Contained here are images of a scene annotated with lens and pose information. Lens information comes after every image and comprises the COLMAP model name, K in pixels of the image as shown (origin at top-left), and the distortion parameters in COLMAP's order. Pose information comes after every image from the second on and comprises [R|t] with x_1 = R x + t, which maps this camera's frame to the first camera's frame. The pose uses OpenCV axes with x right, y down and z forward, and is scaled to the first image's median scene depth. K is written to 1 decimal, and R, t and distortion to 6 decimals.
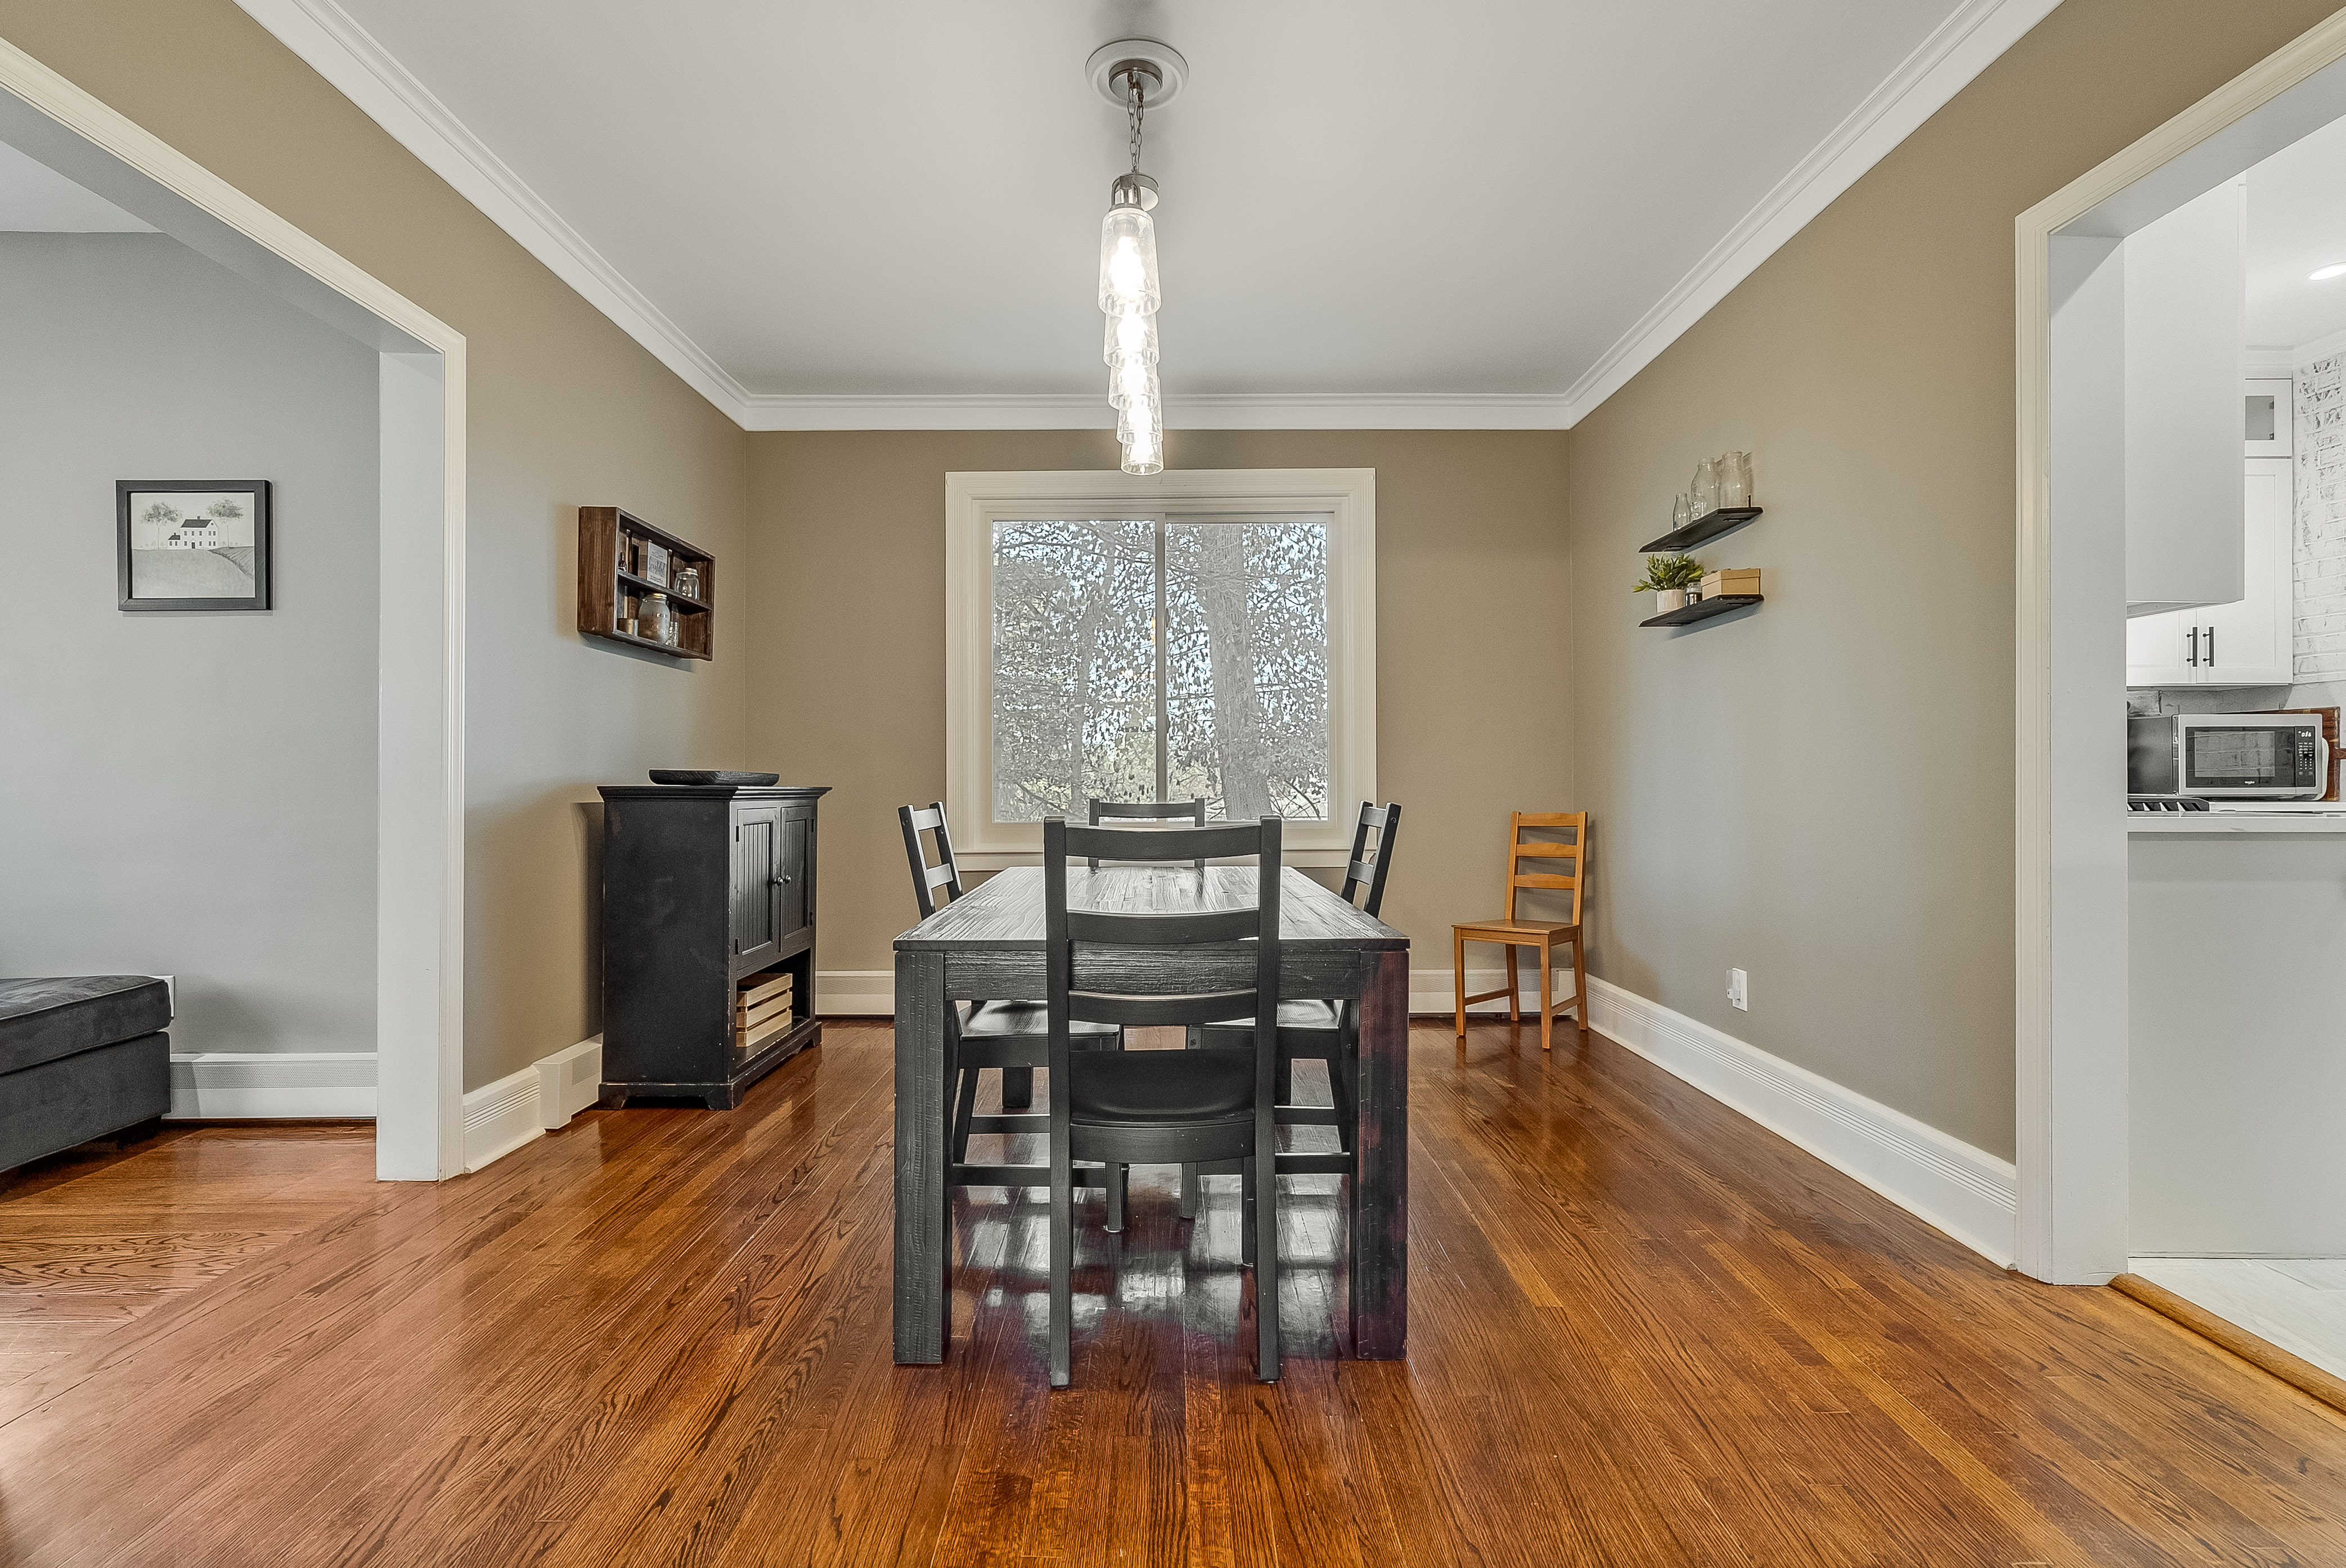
lens RADIAL K [[1072.8, 0, 1172.5], [0, 1072.8, 789.2], [0, 0, 1]] dist [-0.004028, 0.001382]
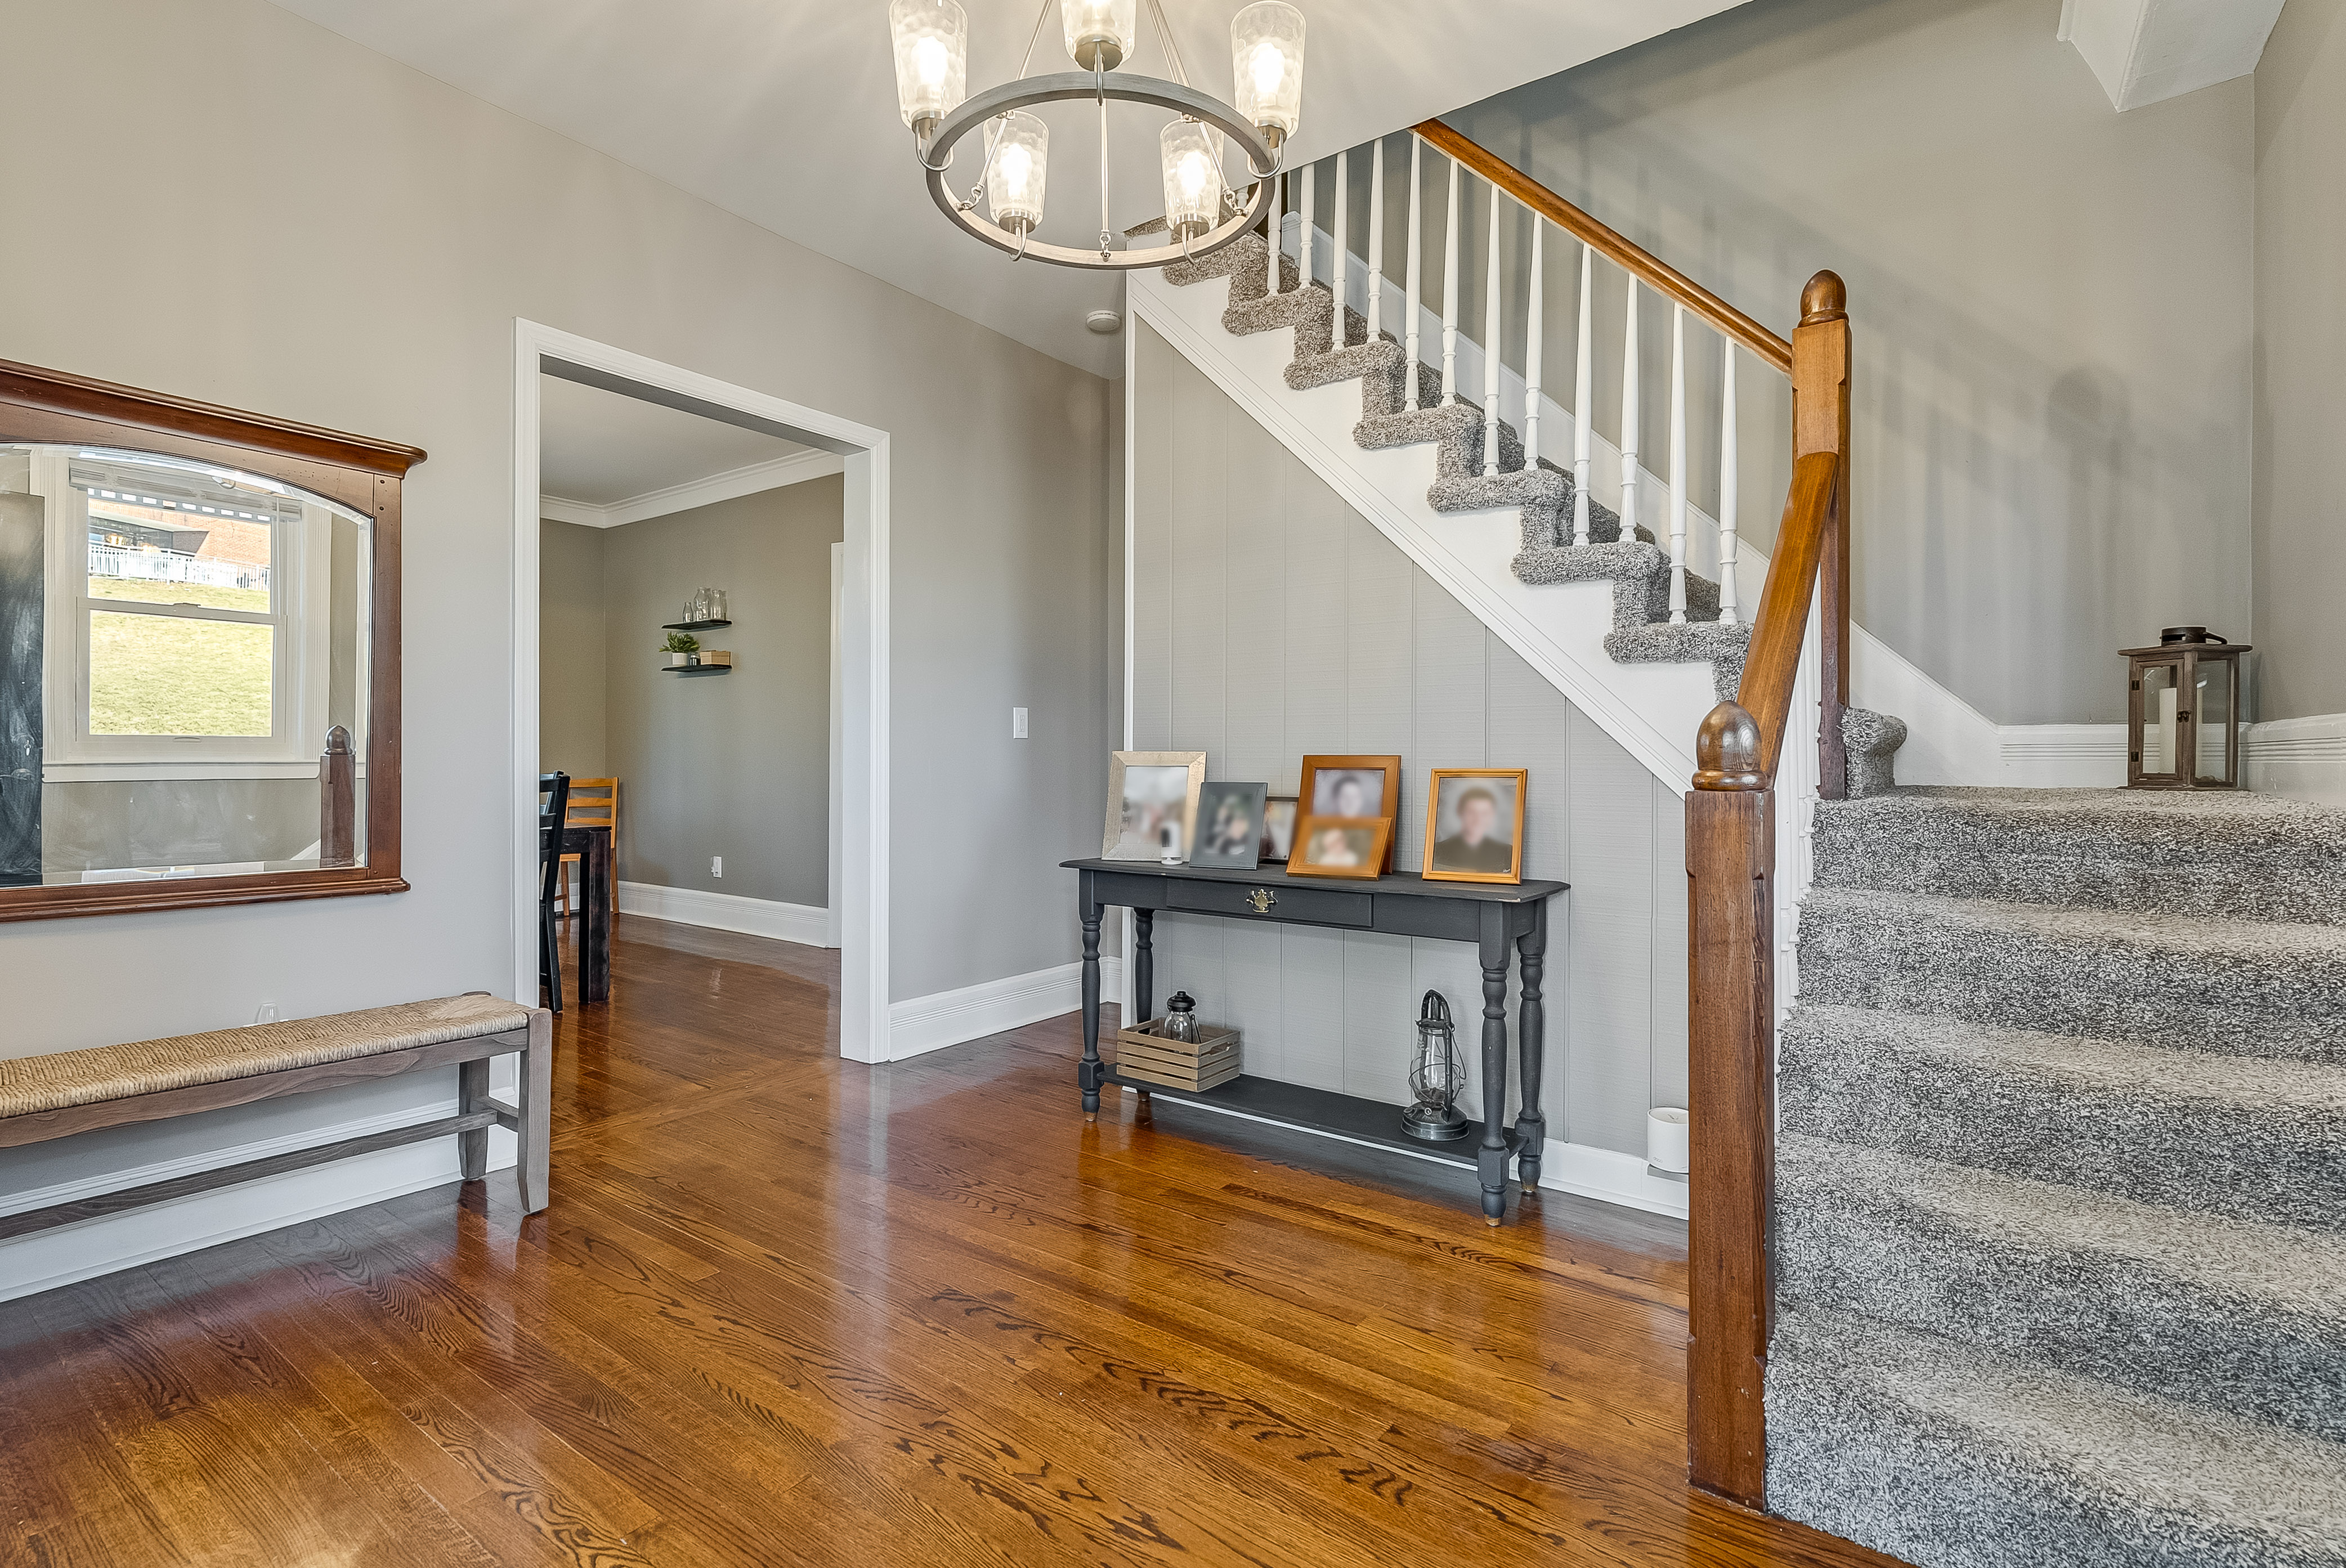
lens RADIAL K [[1072.8, 0, 1169.5], [0, 1072.8, 784.3], [0, 0, 1]] dist [-0.004028, 0.001382]
pose [[0.599379, -0.004200, 0.800455, -0.500825], [-0.009838, 0.999872, 0.012613, 0.005337], [-0.800405, -0.015435, 0.599261, -0.765328]]
